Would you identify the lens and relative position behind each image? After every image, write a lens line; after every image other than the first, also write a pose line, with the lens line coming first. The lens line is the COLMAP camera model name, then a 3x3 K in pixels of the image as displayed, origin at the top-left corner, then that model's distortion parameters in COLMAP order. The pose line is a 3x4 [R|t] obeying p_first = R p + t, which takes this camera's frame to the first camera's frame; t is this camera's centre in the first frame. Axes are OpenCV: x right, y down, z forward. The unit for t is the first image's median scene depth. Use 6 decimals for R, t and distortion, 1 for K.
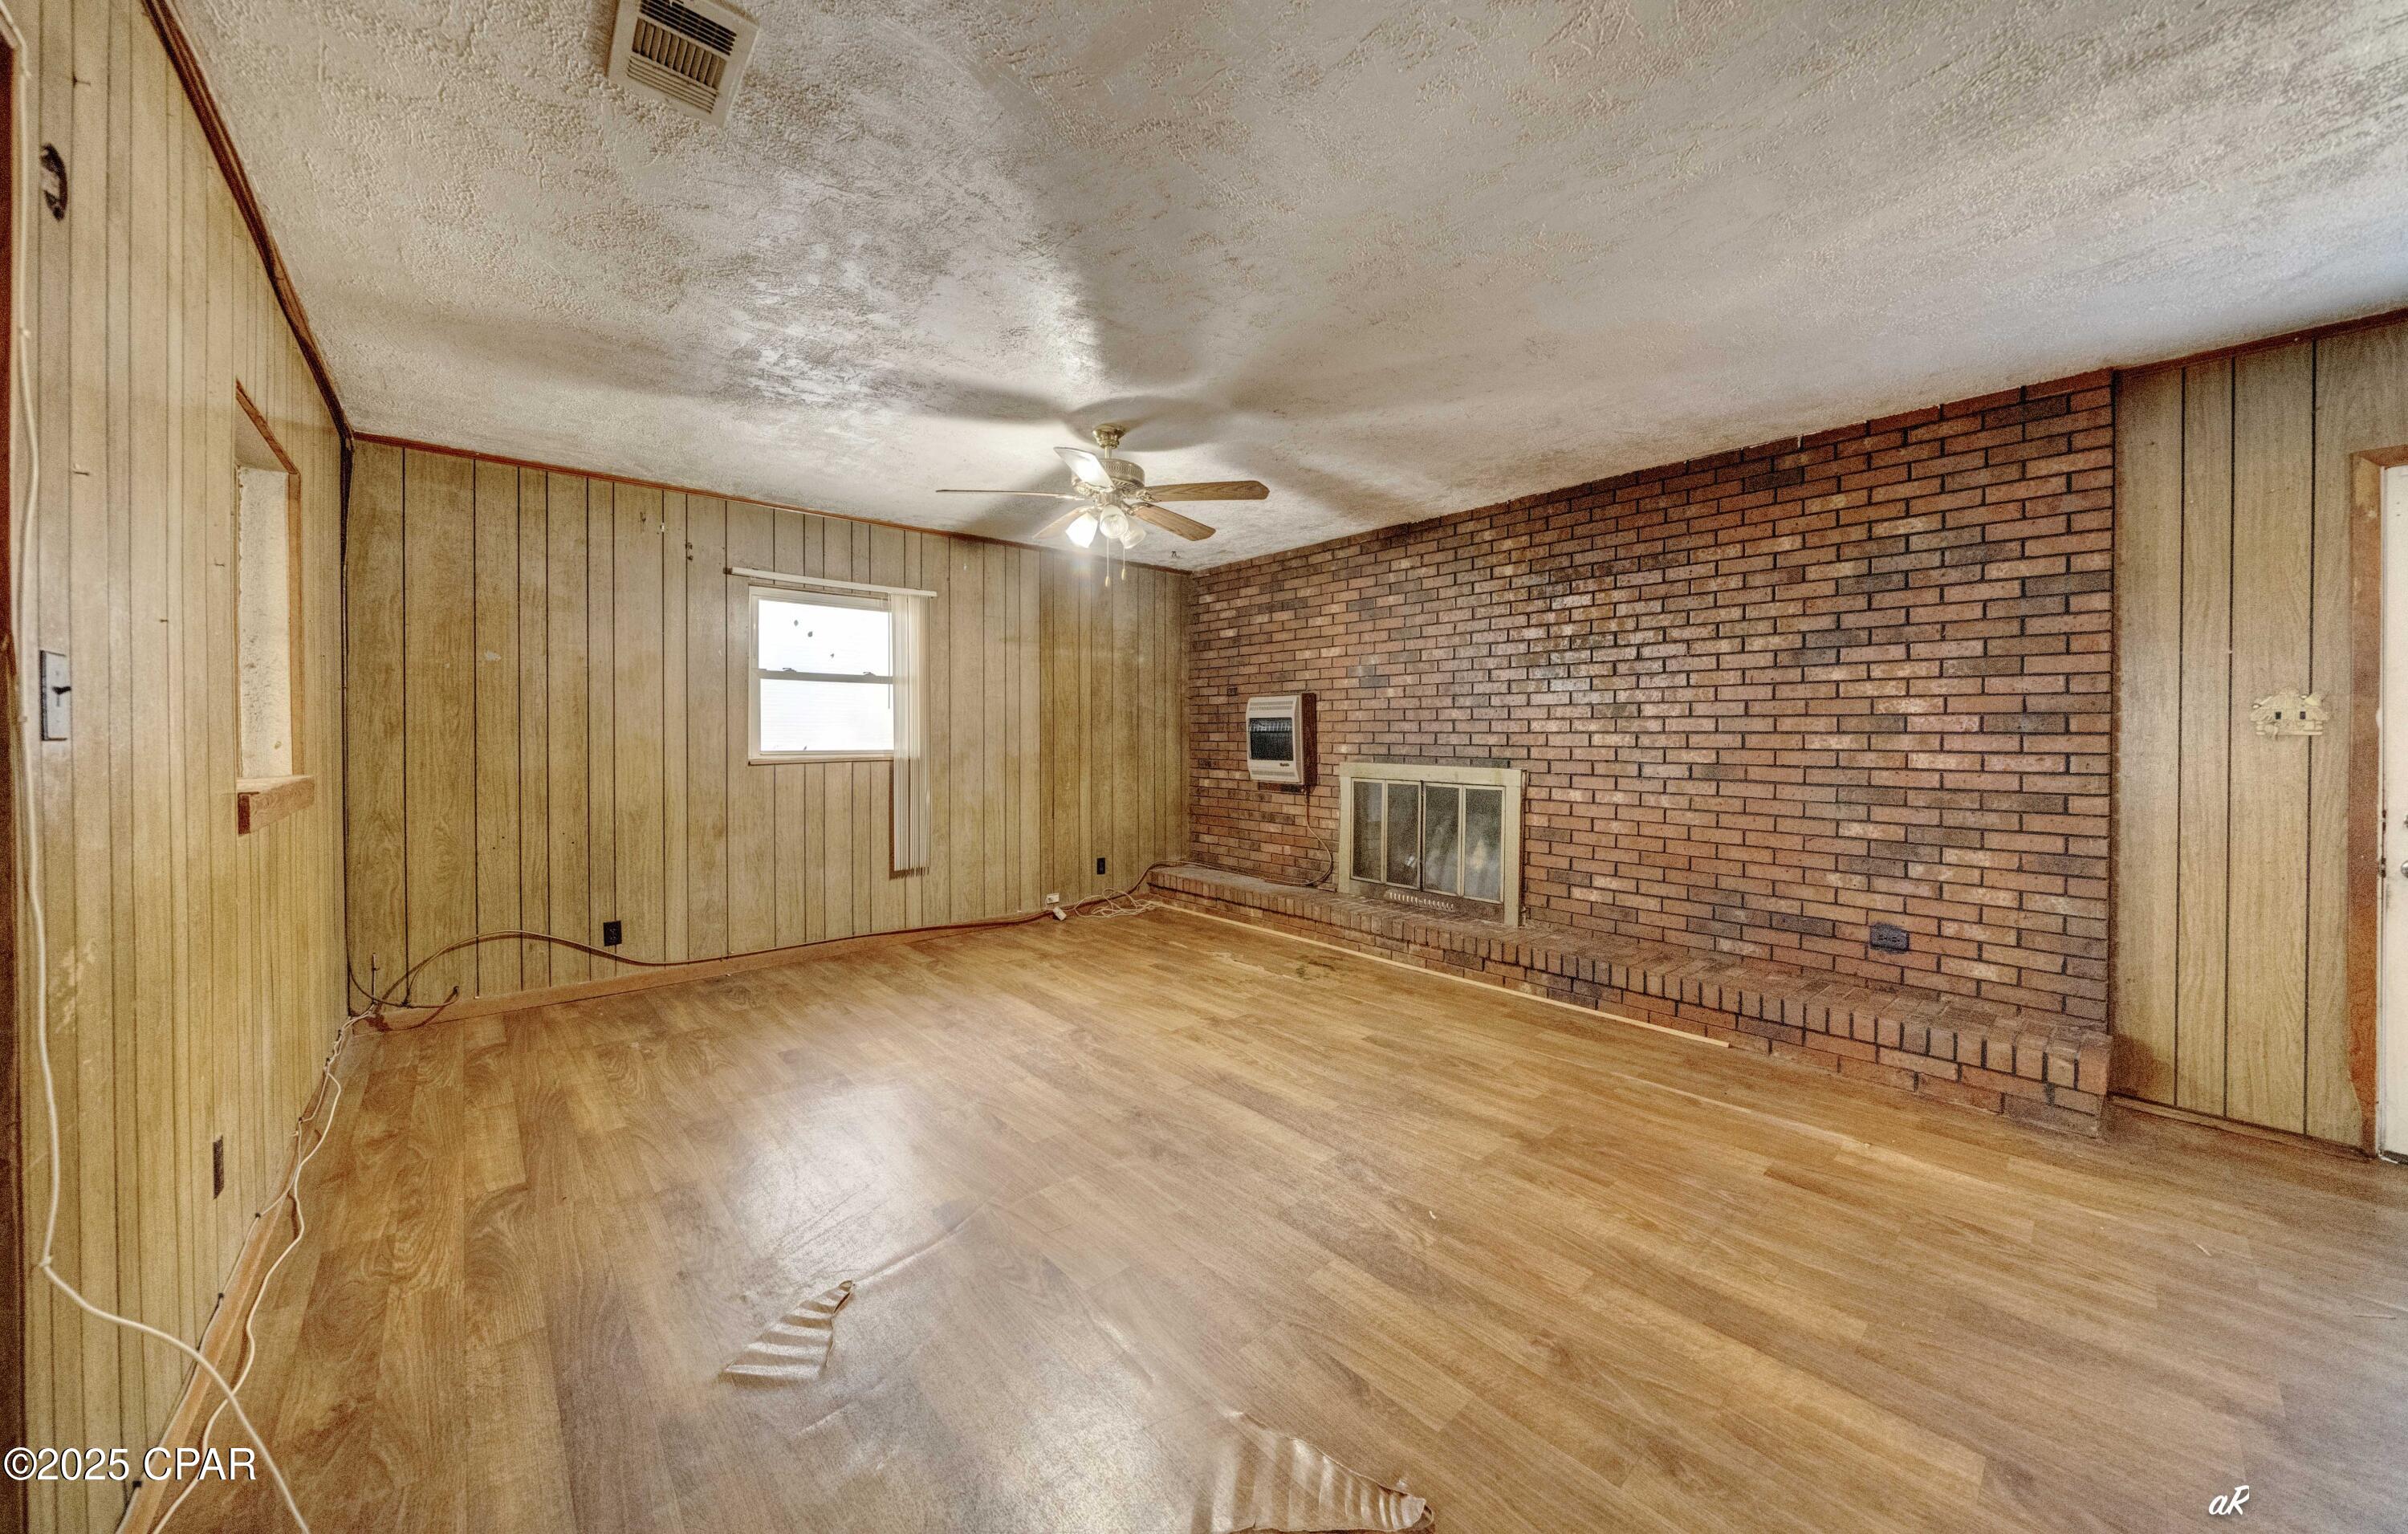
lens RADIAL K [[821.7, 0, 1200.6], [0, 821.7, 742.4], [0, 0, 1]] dist [-0.000322, -0.000013]
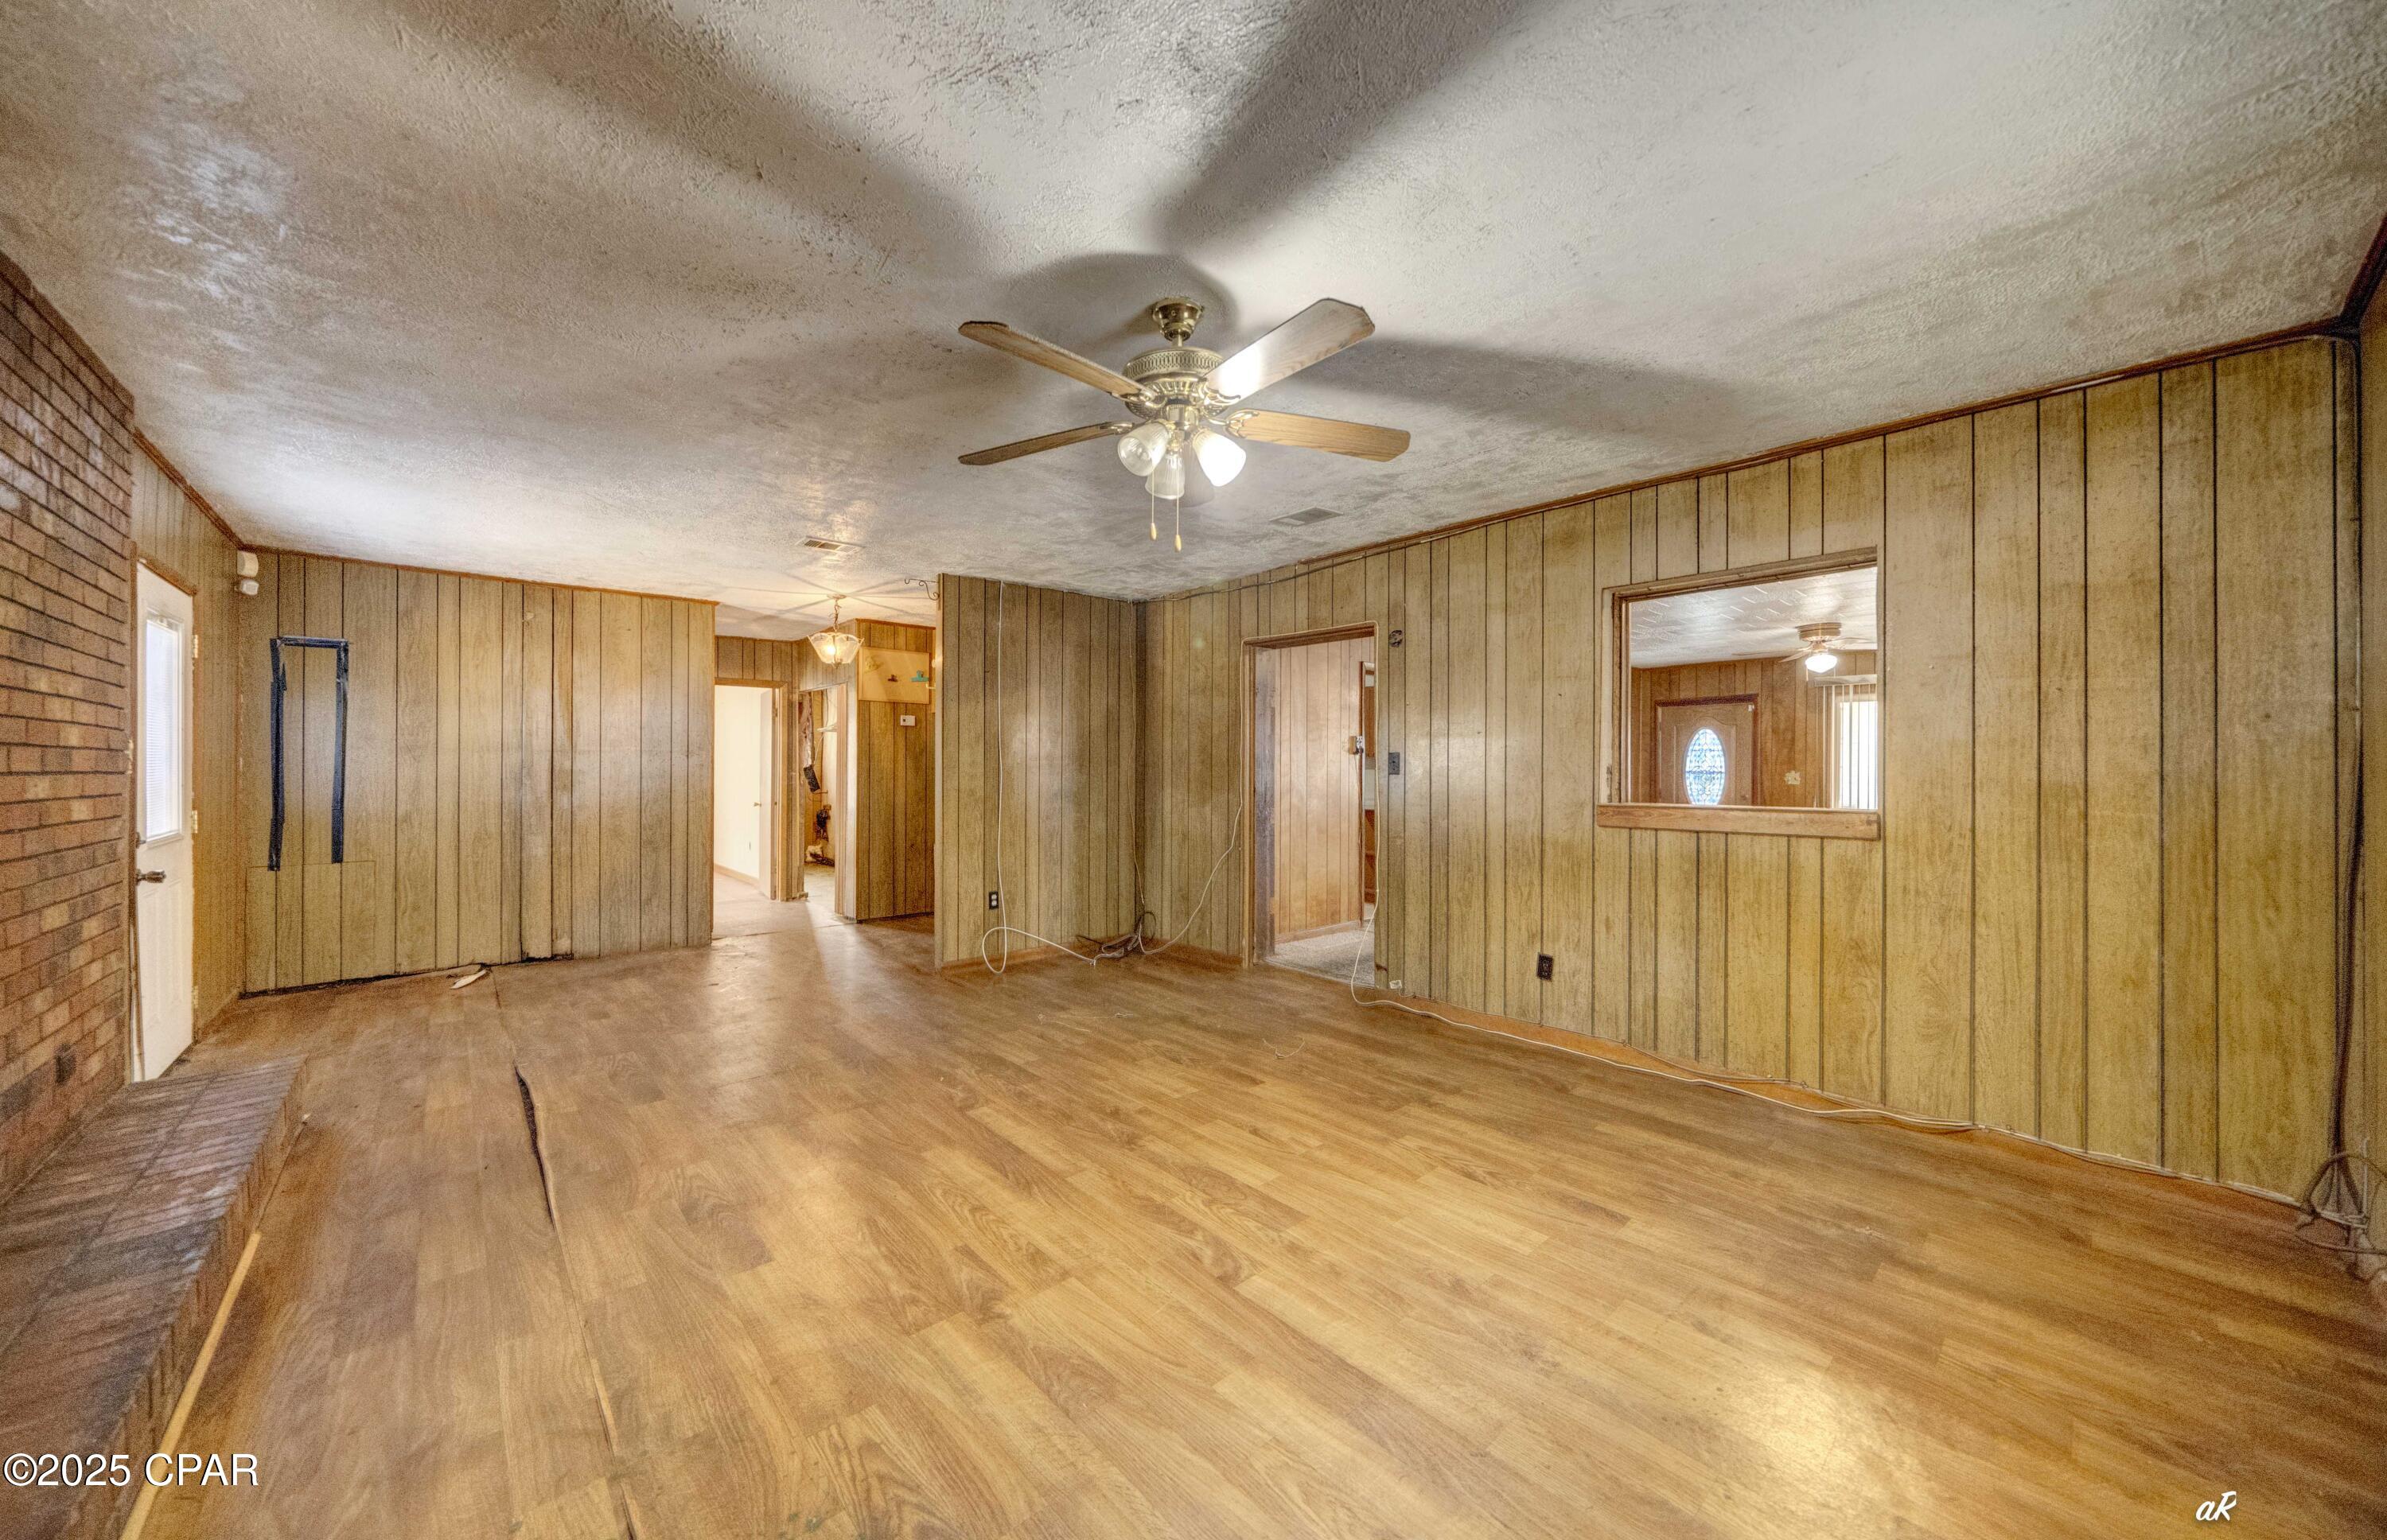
lens RADIAL K [[814.4, 0, 1196.5], [0, 814.4, 764.6], [0, 0, 1]] dist [-0.000322, -0.000013]
pose [[-0.999990, -0.001394, -0.004160, -0.134212], [-0.001432, 0.999958, 0.009027, -0.025885], [0.004147, 0.009033, -0.999951, 1.738095]]
